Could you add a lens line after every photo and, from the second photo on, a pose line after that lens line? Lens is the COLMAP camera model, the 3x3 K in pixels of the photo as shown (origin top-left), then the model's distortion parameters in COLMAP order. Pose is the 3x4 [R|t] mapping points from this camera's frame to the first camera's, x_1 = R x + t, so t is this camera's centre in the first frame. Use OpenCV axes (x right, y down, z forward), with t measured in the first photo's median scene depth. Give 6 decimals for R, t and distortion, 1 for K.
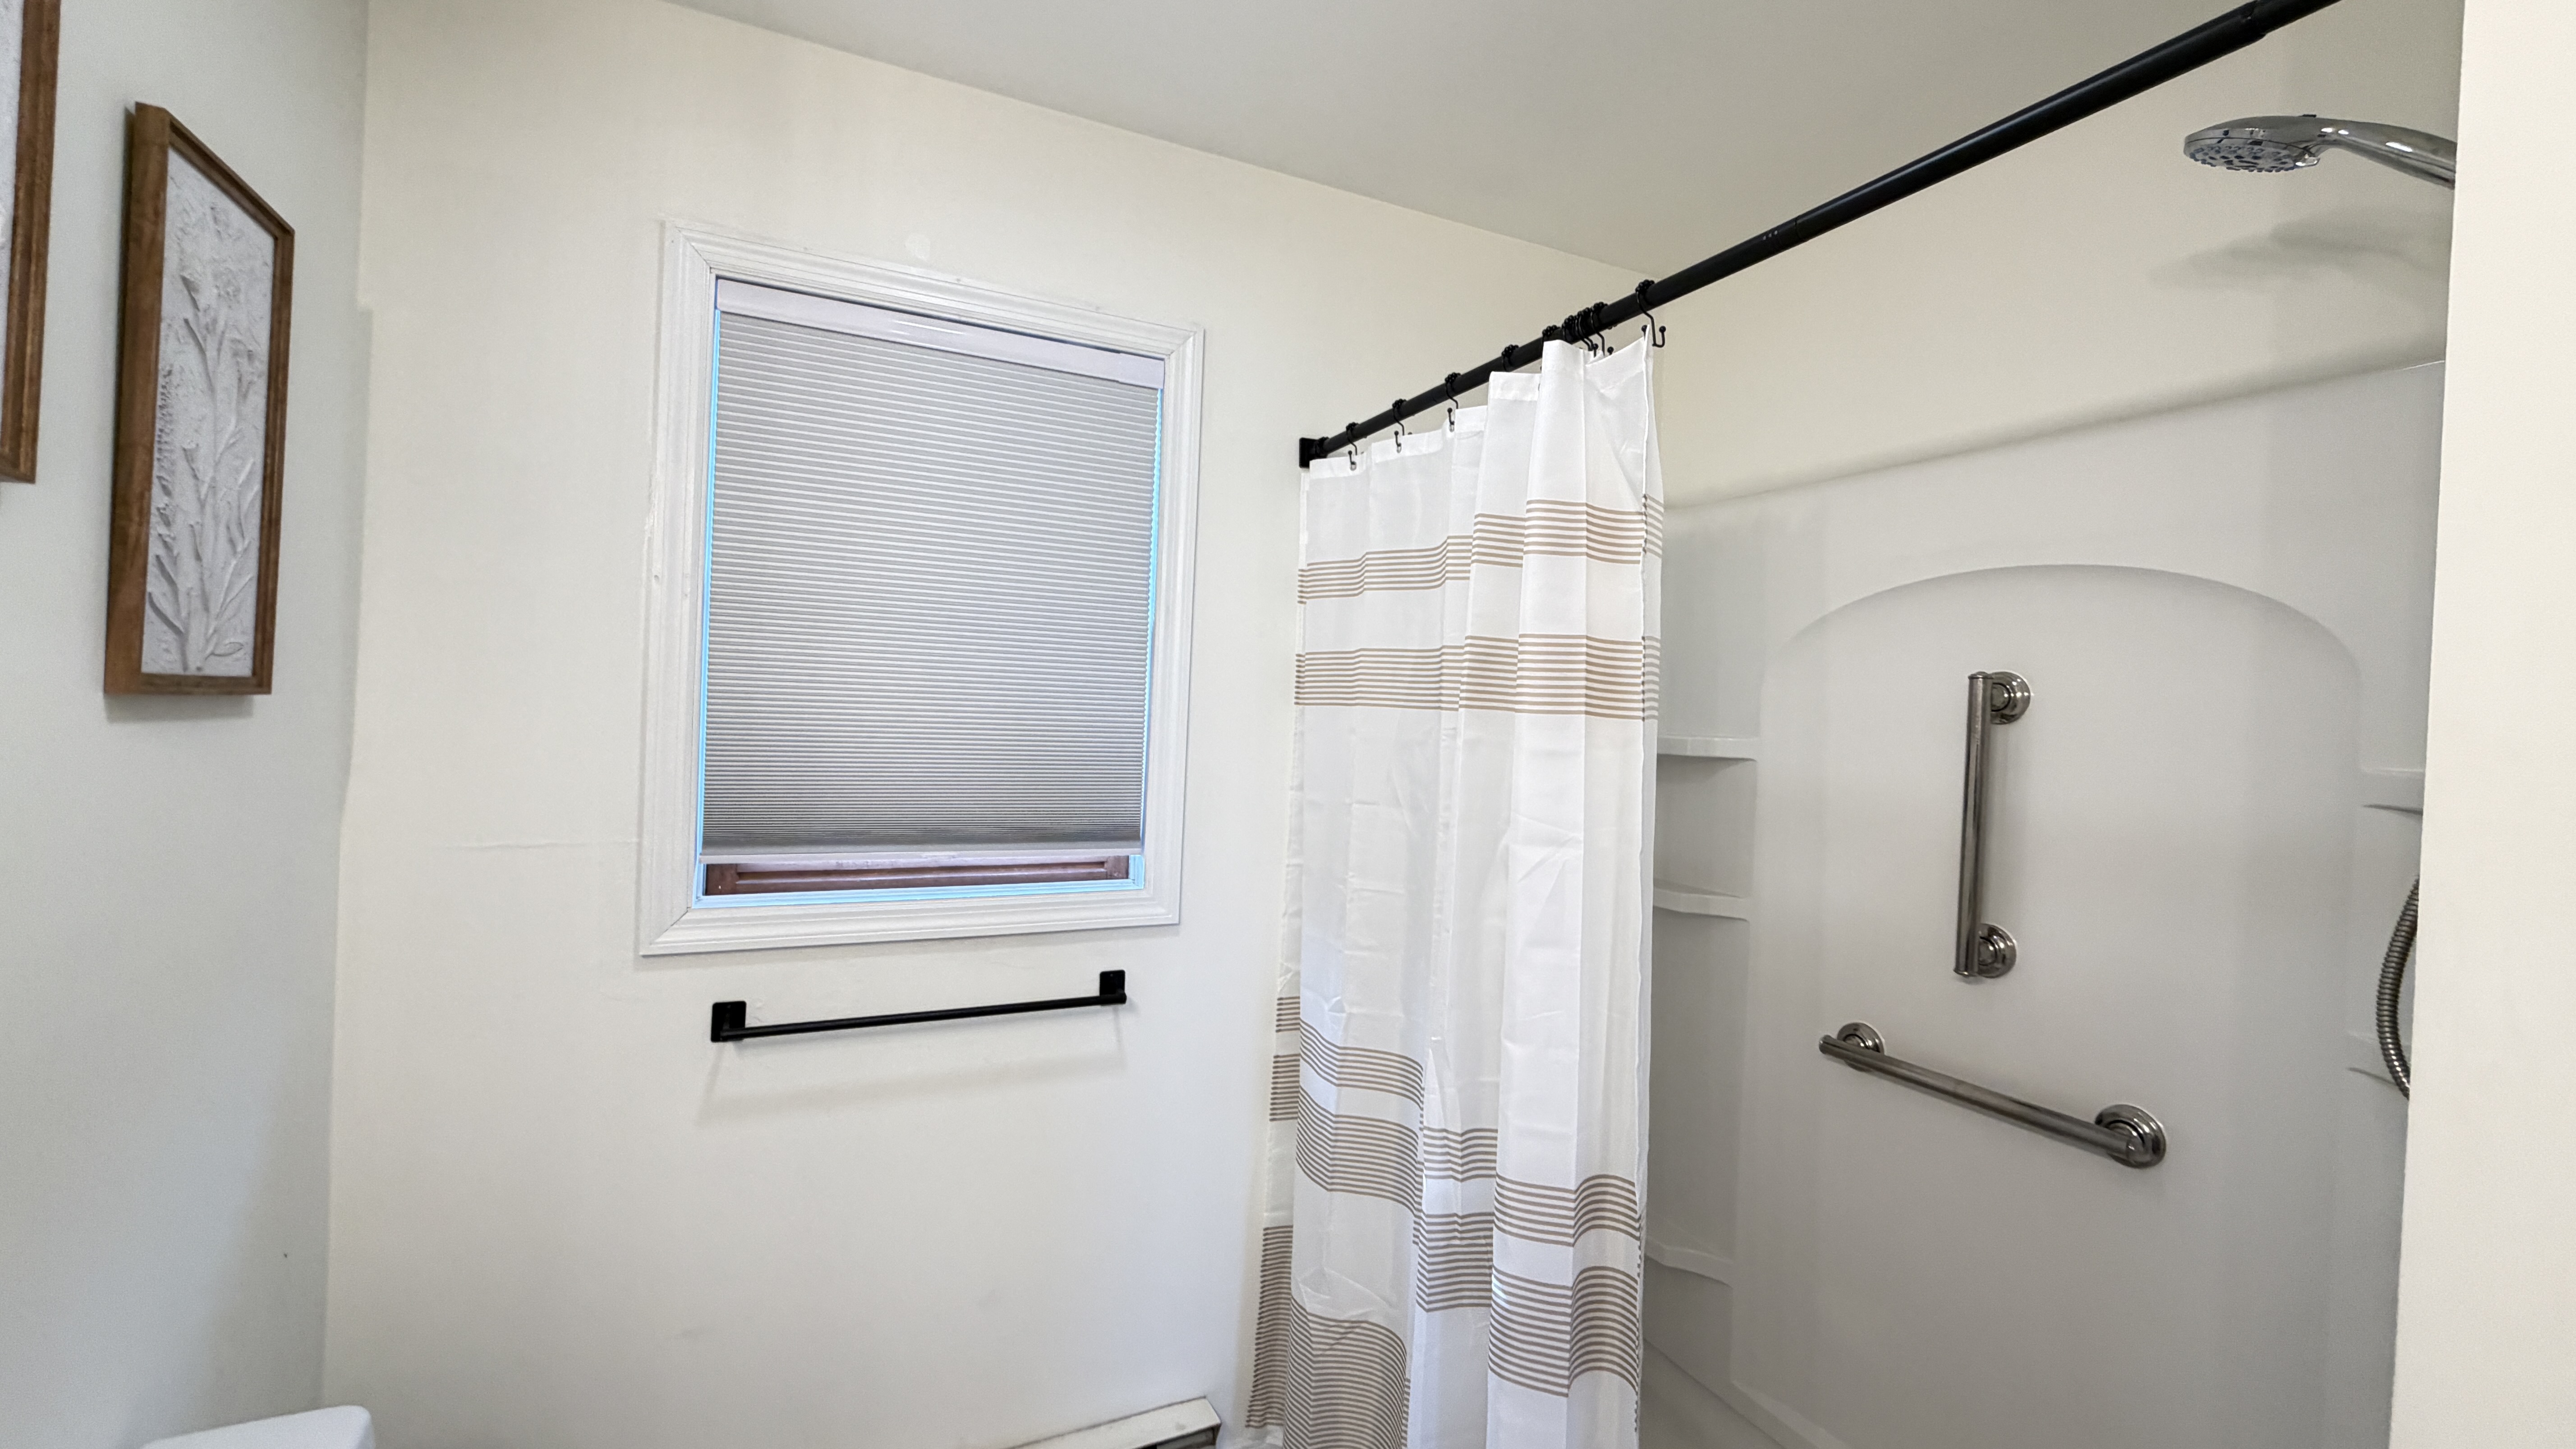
lens RADIAL K [[1027.4, 0, 1279.0], [0, 1027.4, 722.0], [0, 0, 1]] dist [0.000486, 0.000386]
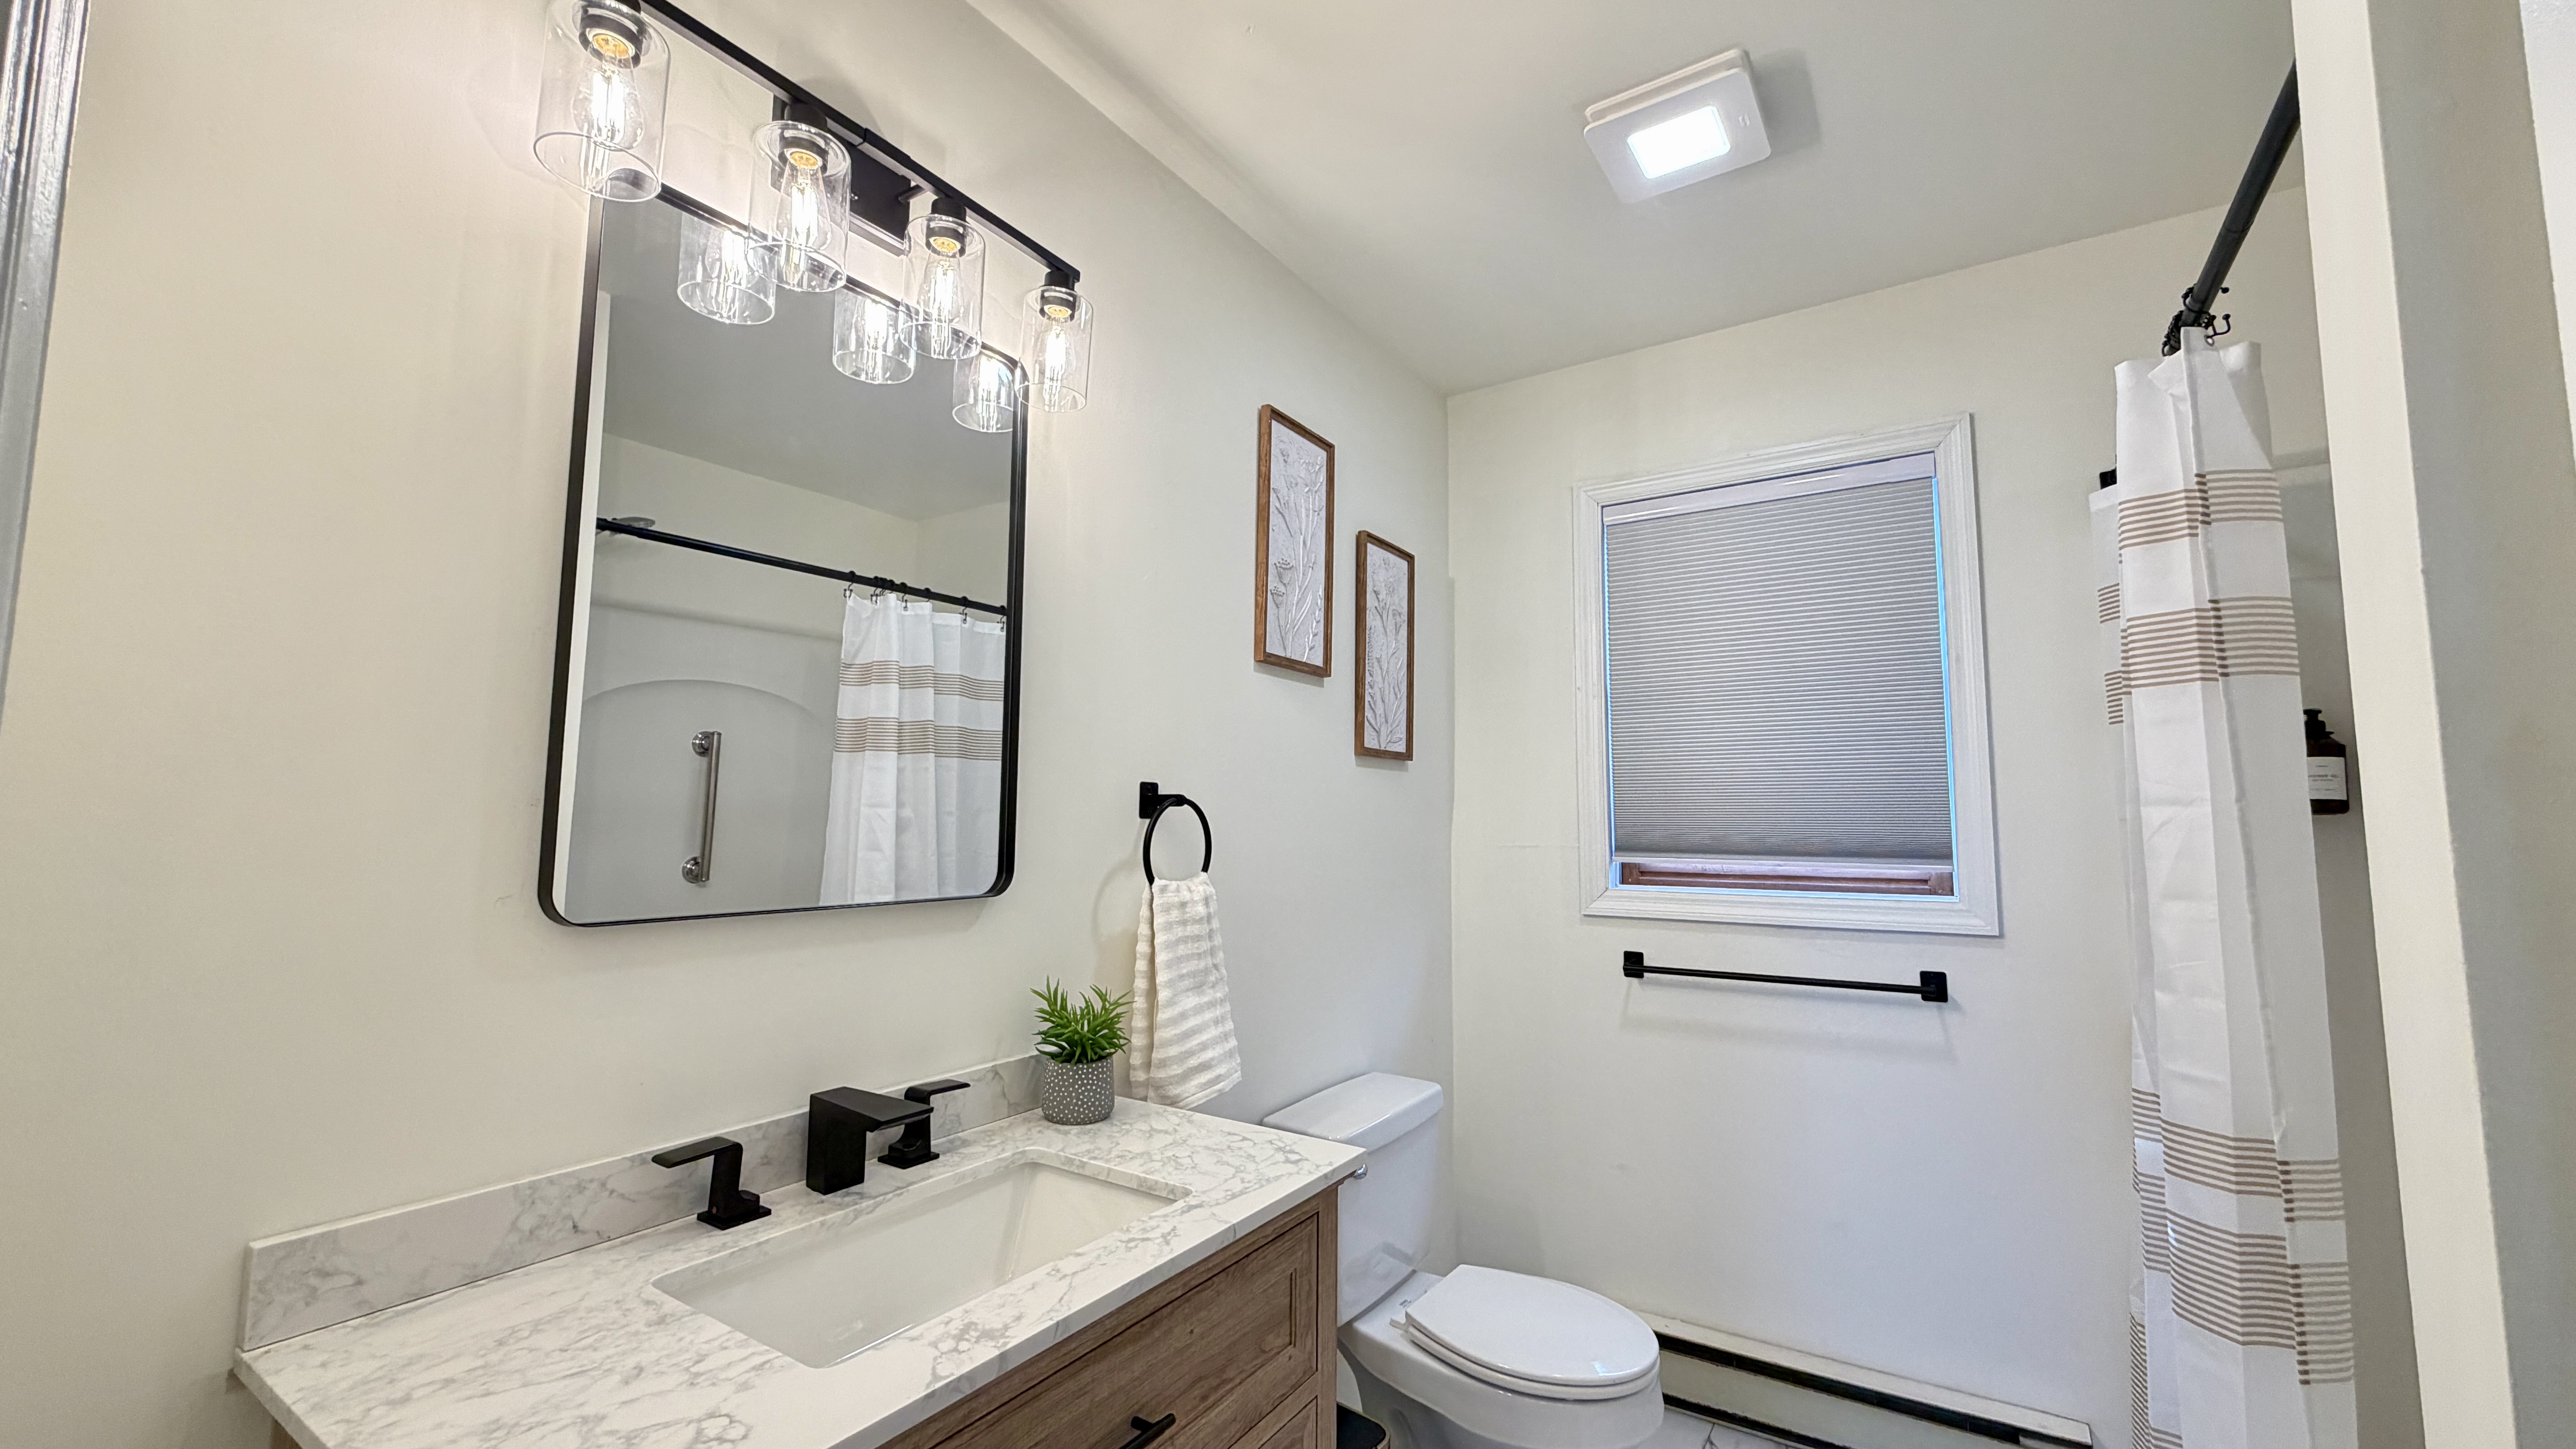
lens RADIAL K [[1027.4, 0, 1279.0], [0, 1027.4, 722.0], [0, 0, 1]] dist [0.000486, 0.000386]
pose [[0.520430, -0.117699, -0.845754, 0.558472], [0.004872, 0.990848, -0.134893, 0.139760], [0.853890, 0.066082, 0.516241, -0.292947]]
